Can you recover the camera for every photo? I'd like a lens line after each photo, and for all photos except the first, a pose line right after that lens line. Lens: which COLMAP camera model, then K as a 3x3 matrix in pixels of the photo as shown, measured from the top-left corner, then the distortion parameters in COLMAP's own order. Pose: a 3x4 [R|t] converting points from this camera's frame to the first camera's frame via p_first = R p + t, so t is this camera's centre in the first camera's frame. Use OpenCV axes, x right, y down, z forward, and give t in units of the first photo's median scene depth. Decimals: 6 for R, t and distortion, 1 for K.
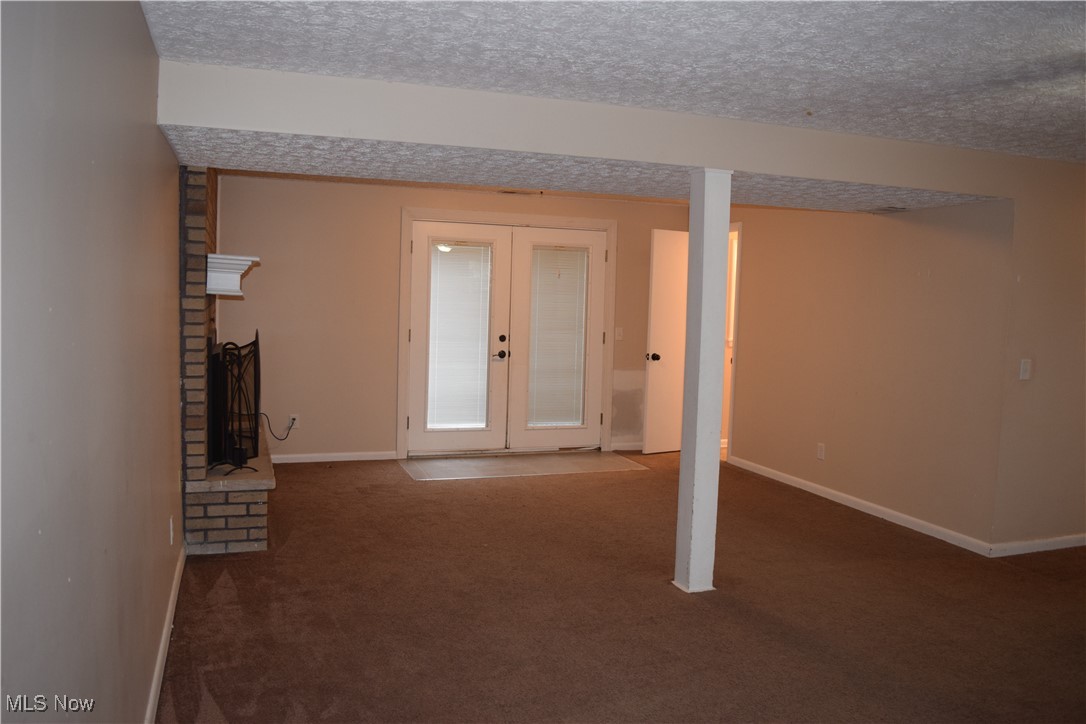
lens RADIAL K [[853.9, 0, 537.4], [0, 853.9, 360.6], [0, 0, 1]] dist [-0.090448, 0.015197]
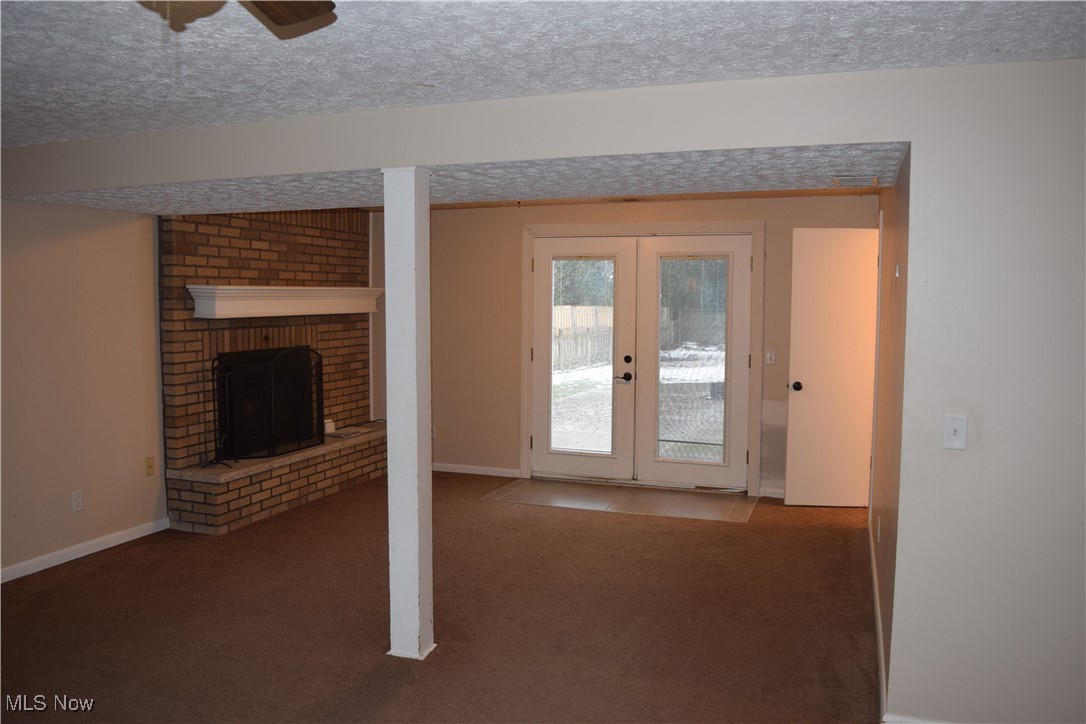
lens RADIAL K [[853.9, 0, 539.6], [0, 853.9, 360.2], [0, 0, 1]] dist [-0.090448, 0.015197]
pose [[0.769820, 0.022736, -0.637856, 0.470921], [-0.033655, 0.999421, -0.004995, -0.017274], [0.637373, 0.025312, 0.770139, 0.233131]]
